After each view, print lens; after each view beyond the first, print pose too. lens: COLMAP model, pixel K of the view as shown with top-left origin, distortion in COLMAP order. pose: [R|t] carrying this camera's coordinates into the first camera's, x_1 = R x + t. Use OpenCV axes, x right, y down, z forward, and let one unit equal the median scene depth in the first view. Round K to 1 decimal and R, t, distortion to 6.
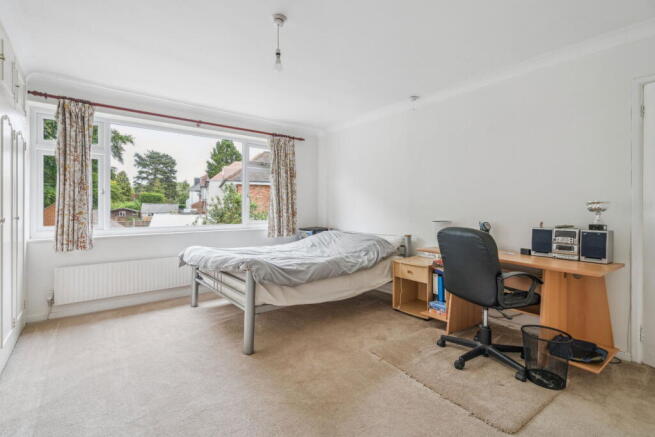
lens RADIAL K [[303.4, 0, 323.2], [0, 303.4, 209.6], [0, 0, 1]] dist [0.011067, -0.000044]
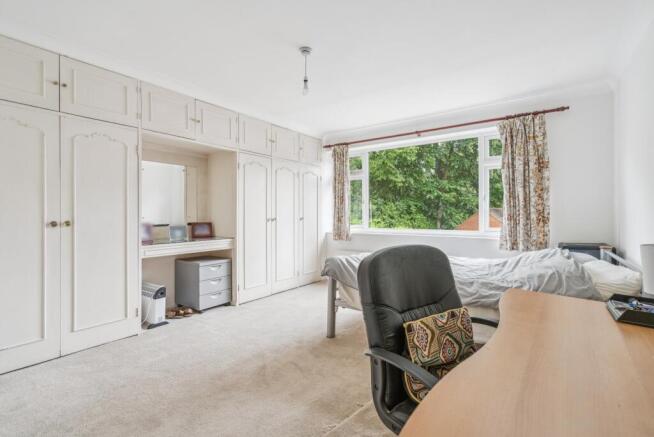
lens RADIAL K [[300.7, 0, 327.0], [0, 300.7, 218.5], [0, 0, 1]] dist [-0.019825, 0.000059]
pose [[0.272068, 0.013976, -0.962177, 0.445103], [-0.000919, 0.999898, 0.014264, -0.000359], [0.962278, -0.002997, 0.272053, 0.347979]]
